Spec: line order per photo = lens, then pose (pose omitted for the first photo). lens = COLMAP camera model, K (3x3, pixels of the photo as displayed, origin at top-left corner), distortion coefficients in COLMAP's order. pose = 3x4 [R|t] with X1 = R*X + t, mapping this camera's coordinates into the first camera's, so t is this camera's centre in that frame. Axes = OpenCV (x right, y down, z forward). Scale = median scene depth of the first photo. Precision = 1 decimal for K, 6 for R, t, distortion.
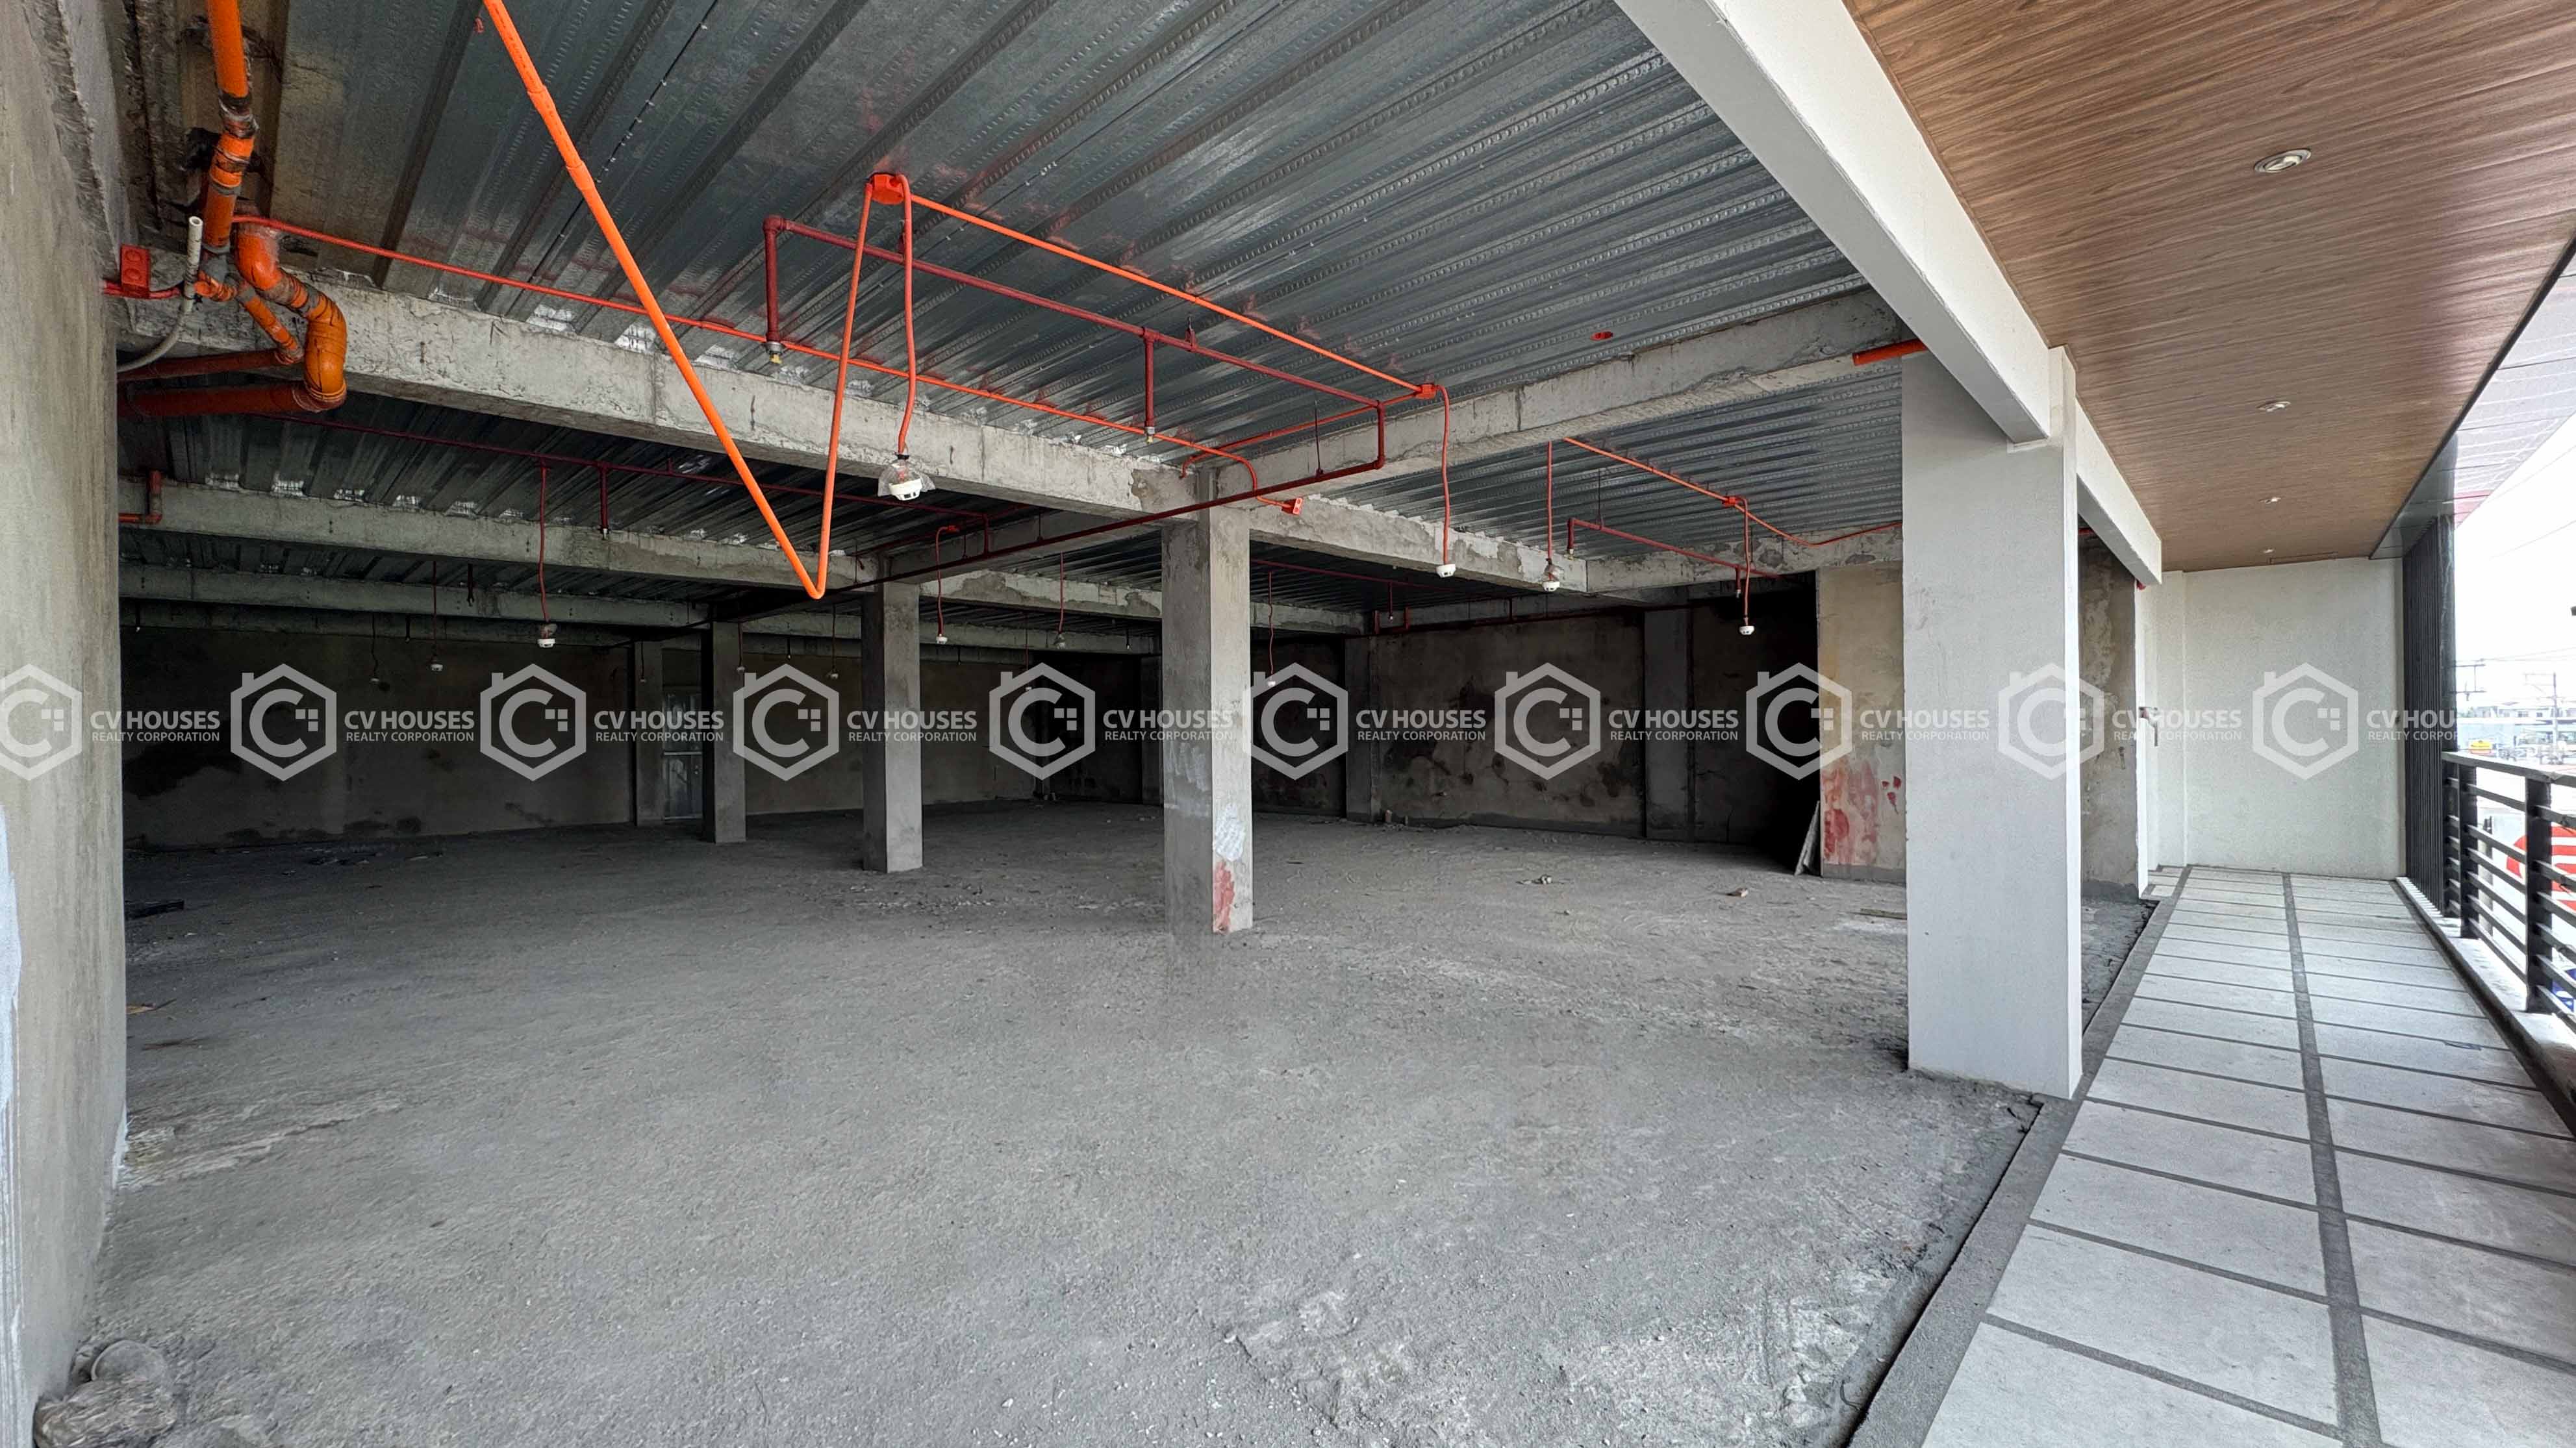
lens RADIAL K [[1040.2, 0, 1277.4], [0, 1040.2, 730.1], [0, 0, 1]] dist [-0.001758, -0.000315]
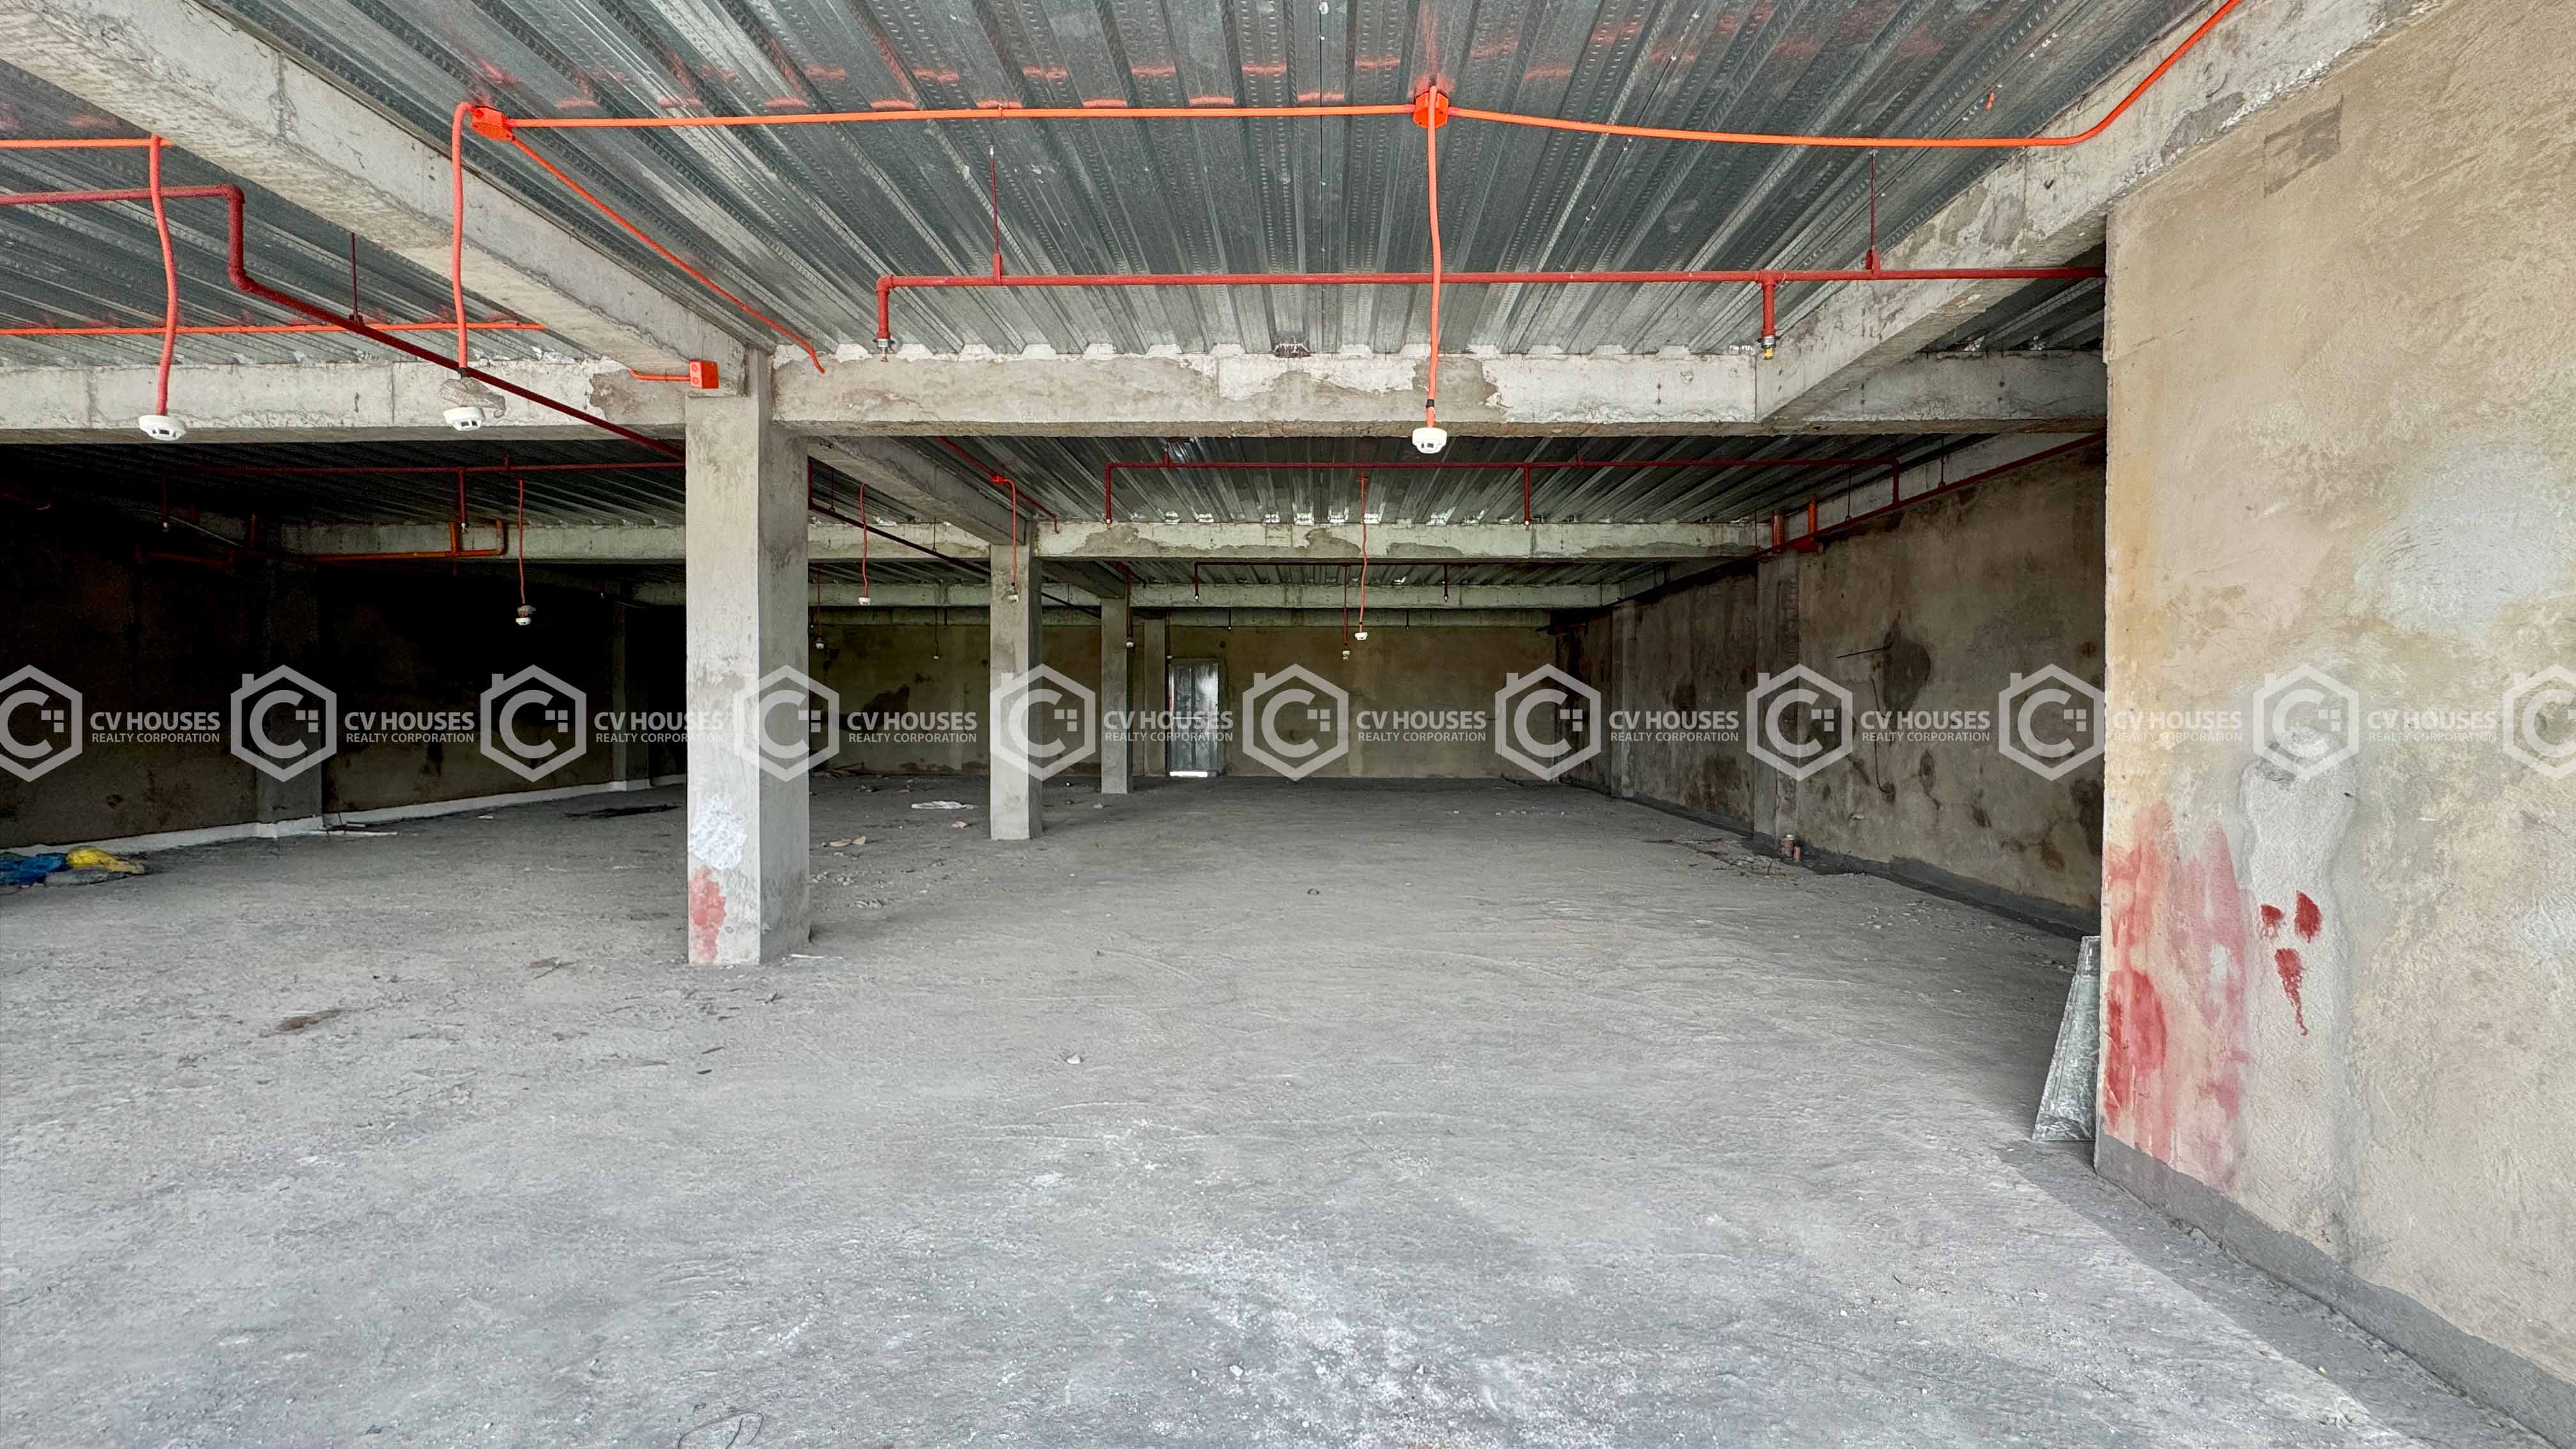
lens RADIAL K [[1024.6, 0, 1288.0], [0, 1024.6, 724.5], [0, 0, 1]] dist [-0.002968, 0.000069]
pose [[0.677496, 0.027622, -0.735007, 0.813194], [-0.011369, 0.999568, 0.027084, -0.004221], [0.735438, -0.009993, 0.677518, 0.838958]]
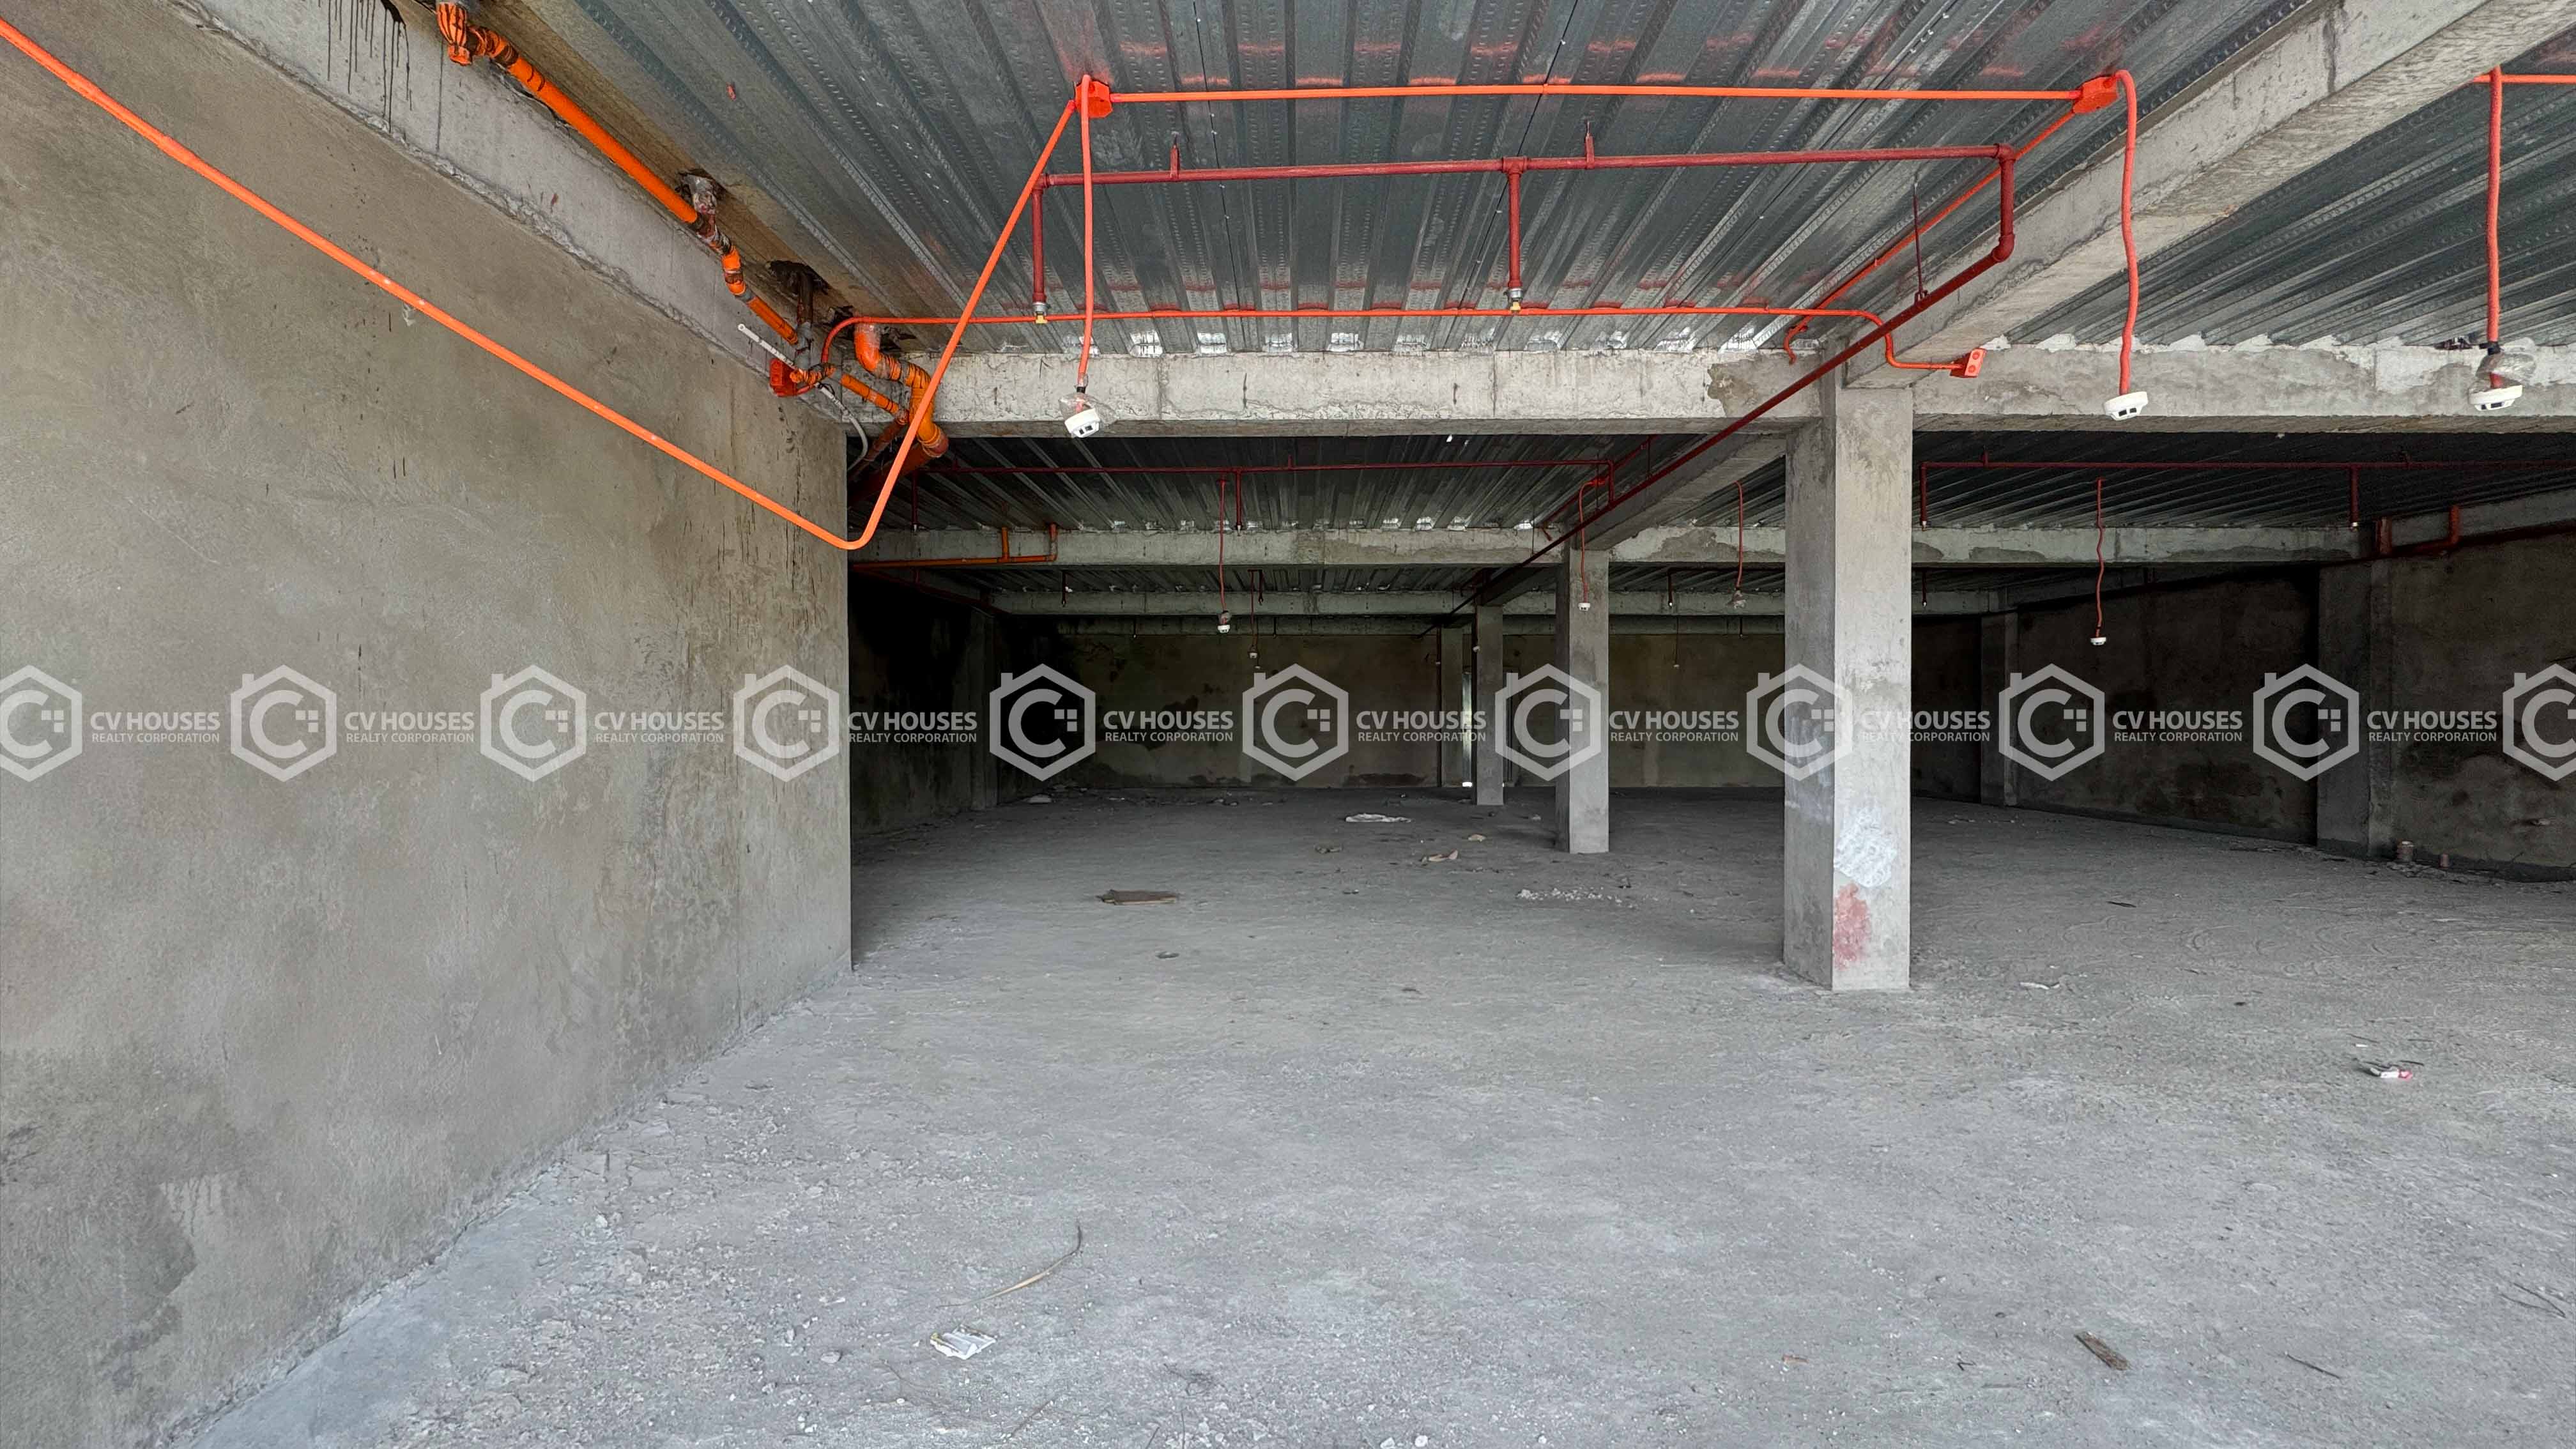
lens RADIAL K [[1024.6, 0, 1288.0], [0, 1024.6, 724.5], [0, 0, 1]] dist [-0.002968, 0.000069]
pose [[0.692485, 0.016443, -0.721245, 0.192686], [-0.006675, 0.999843, 0.016385, 0.005907], [0.721402, -0.006533, 0.692486, 0.240245]]
